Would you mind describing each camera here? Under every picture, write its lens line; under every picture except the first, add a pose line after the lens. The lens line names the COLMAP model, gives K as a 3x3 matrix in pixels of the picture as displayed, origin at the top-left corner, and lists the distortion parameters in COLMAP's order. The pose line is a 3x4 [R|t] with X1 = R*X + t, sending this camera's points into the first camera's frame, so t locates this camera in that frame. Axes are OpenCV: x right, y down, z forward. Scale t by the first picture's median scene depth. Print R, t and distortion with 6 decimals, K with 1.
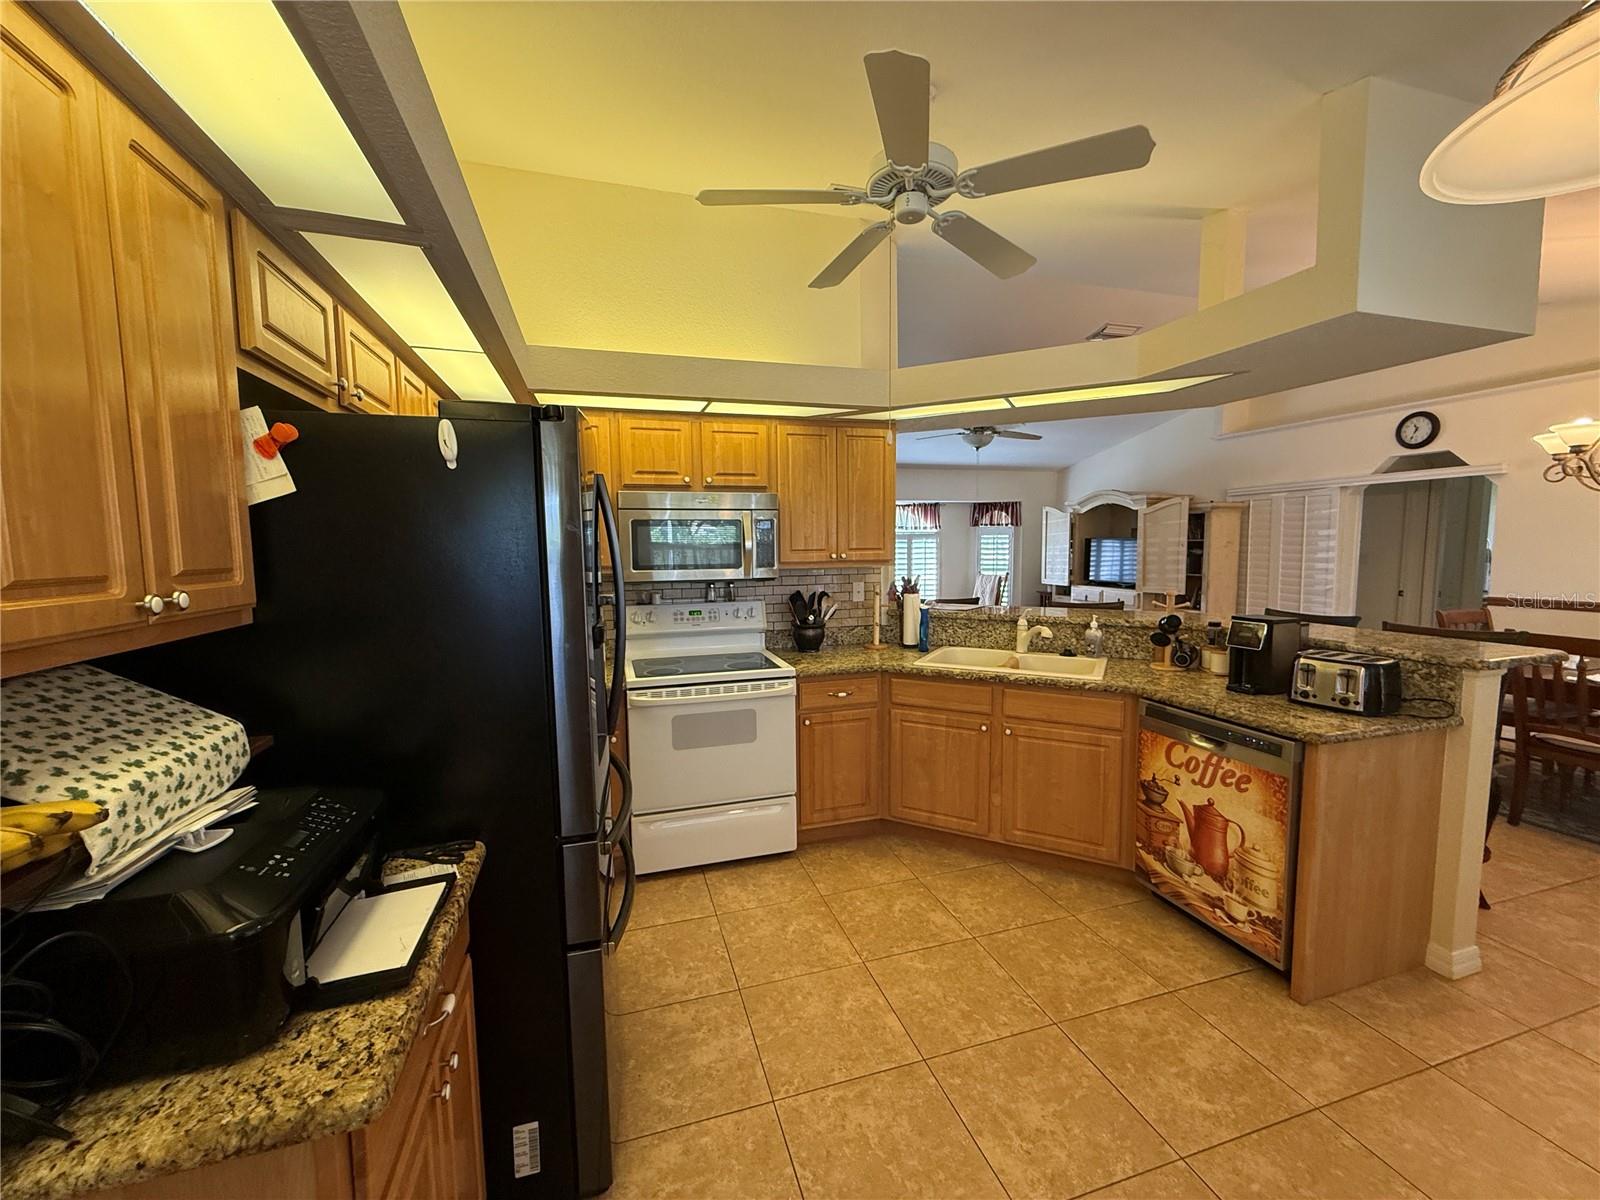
lens RADIAL K [[637.2, 0, 797.6], [0, 637.2, 597.1], [0, 0, 1]] dist [0.001645, -0.000169]
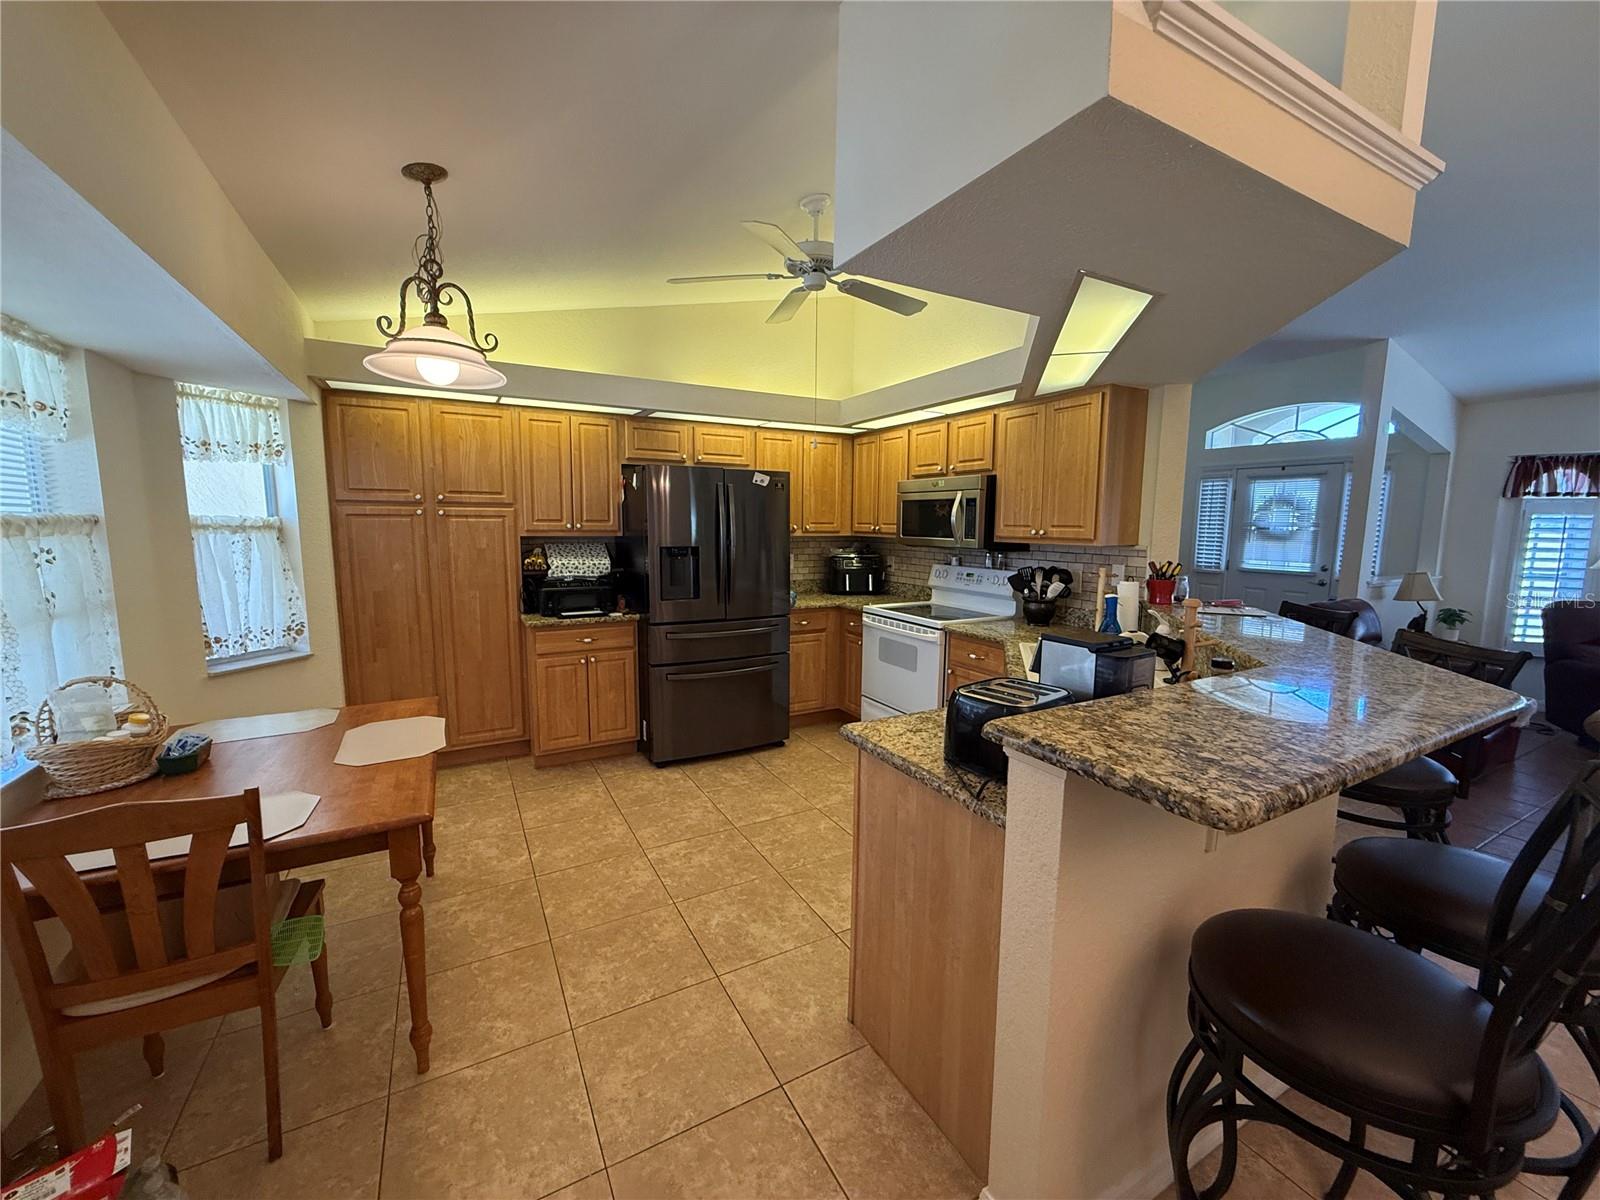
lens RADIAL K [[637.2, 0, 795.0], [0, 637.2, 599.6], [0, 0, 1]] dist [0.001645, -0.000169]
pose [[0.201572, 0.134608, -0.970180, 1.082135], [-0.095863, 0.988467, 0.117228, -0.045142], [0.974771, 0.069374, 0.212151, 0.462863]]
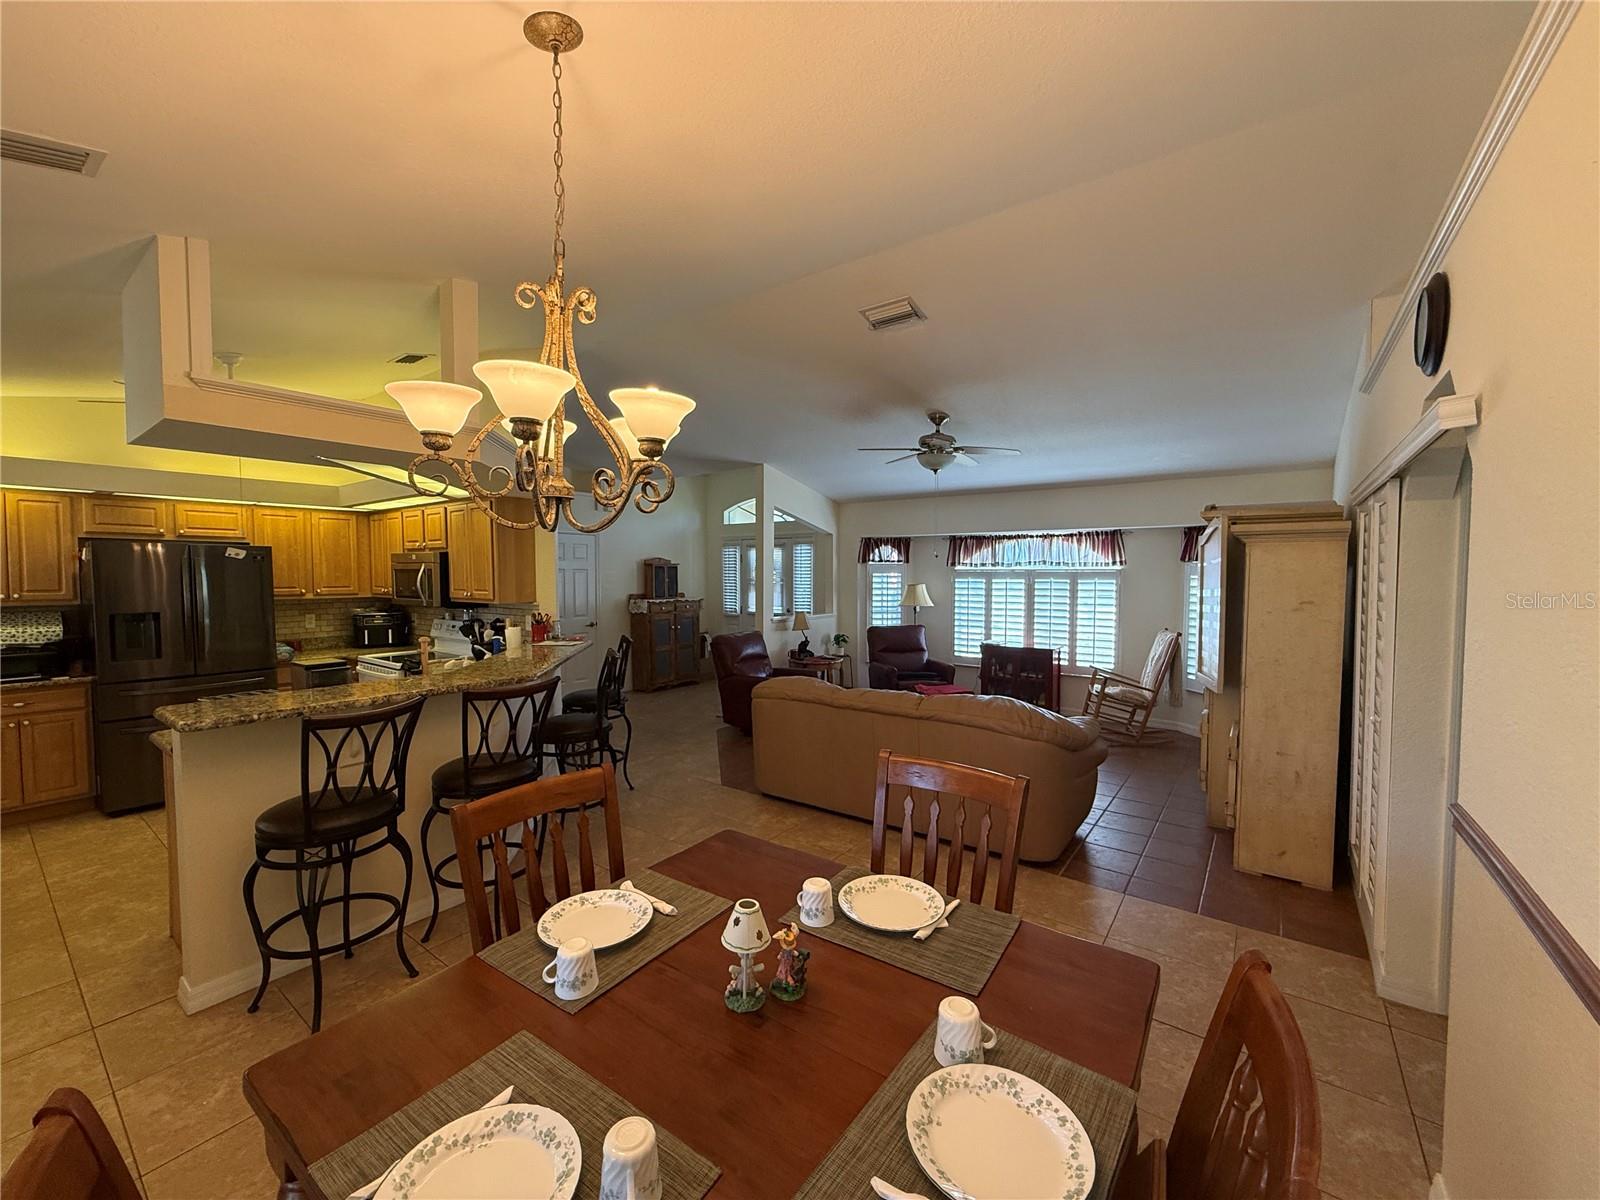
lens RADIAL K [[637.2, 0, 796.5], [0, 637.2, 598.6], [0, 0, 1]] dist [0.001645, -0.000169]
pose [[0.591321, 0.046837, -0.805075, 1.794004], [-0.077783, 0.996970, 0.000870, -0.124549], [0.802677, 0.062107, 0.593172, 0.826646]]
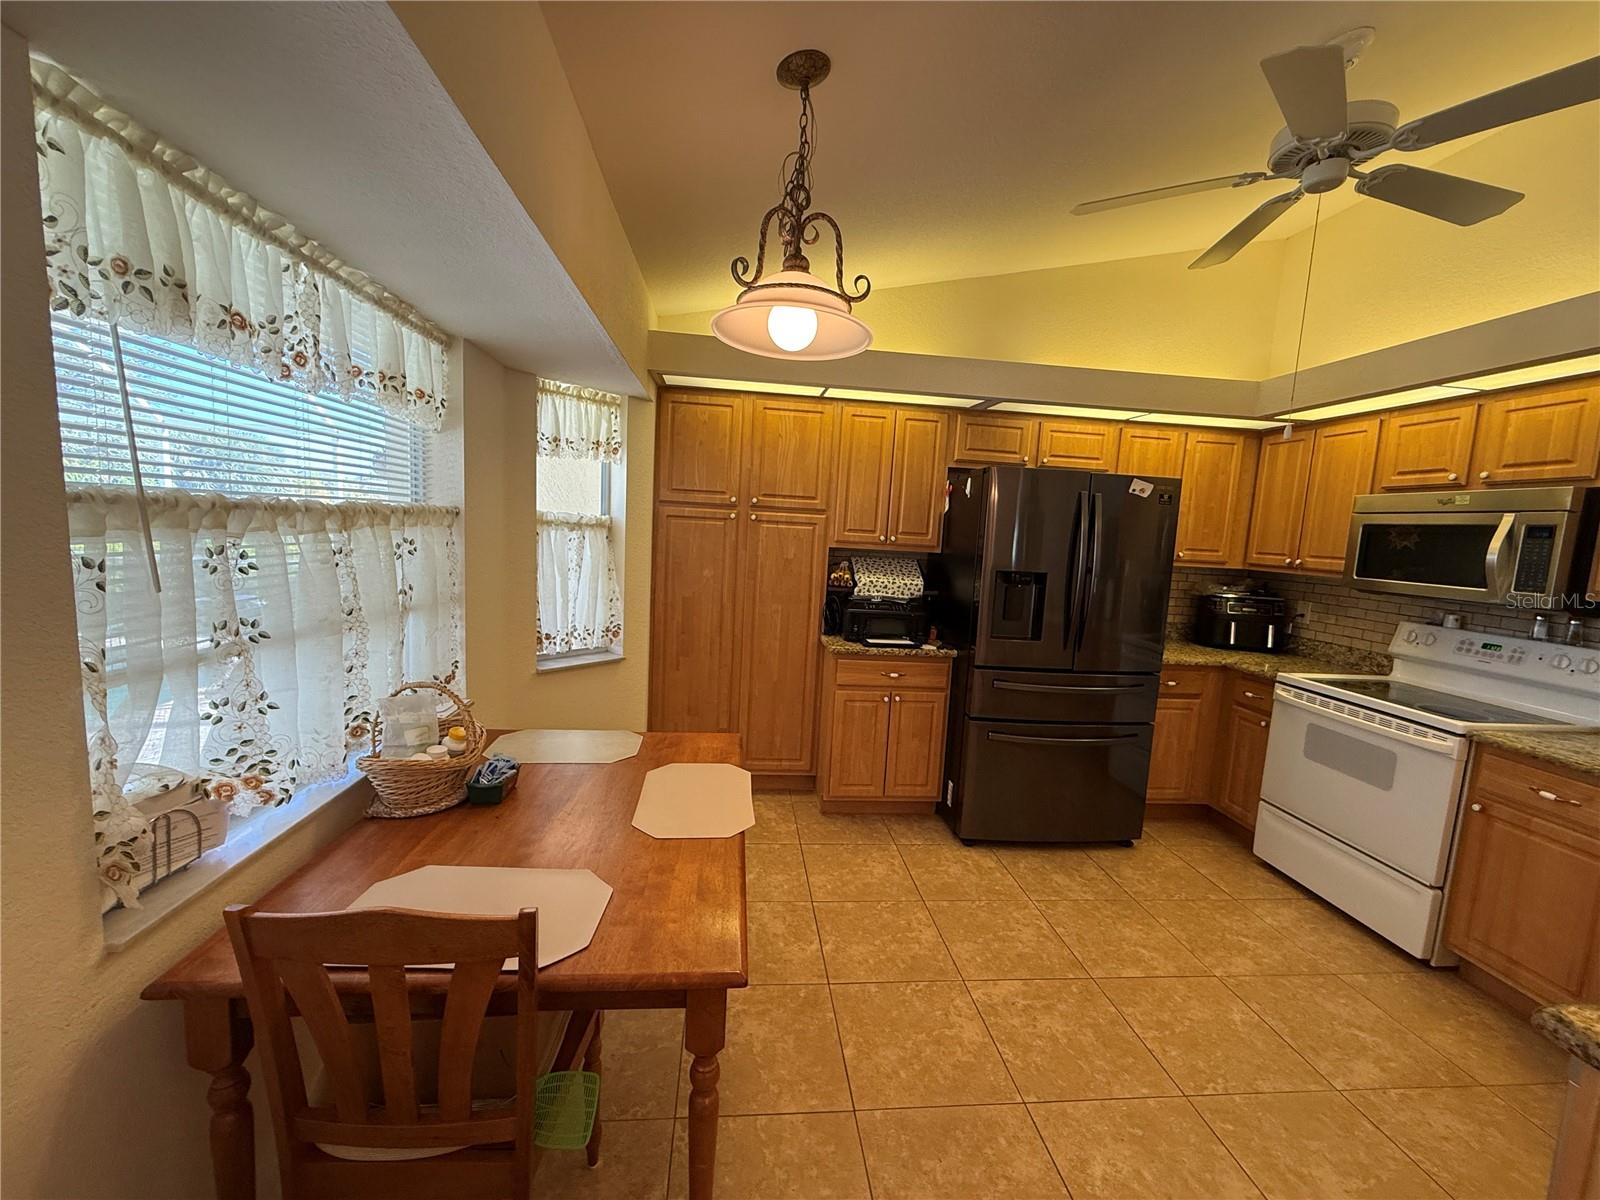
lens RADIAL K [[637.2, 0, 795.7], [0, 637.2, 598.9], [0, 0, 1]] dist [0.001645, -0.000169]
pose [[-0.197426, 0.113981, -0.973669, 0.838649], [-0.135898, 0.980446, 0.142329, -0.031002], [0.970853, 0.160419, -0.178076, 0.347777]]
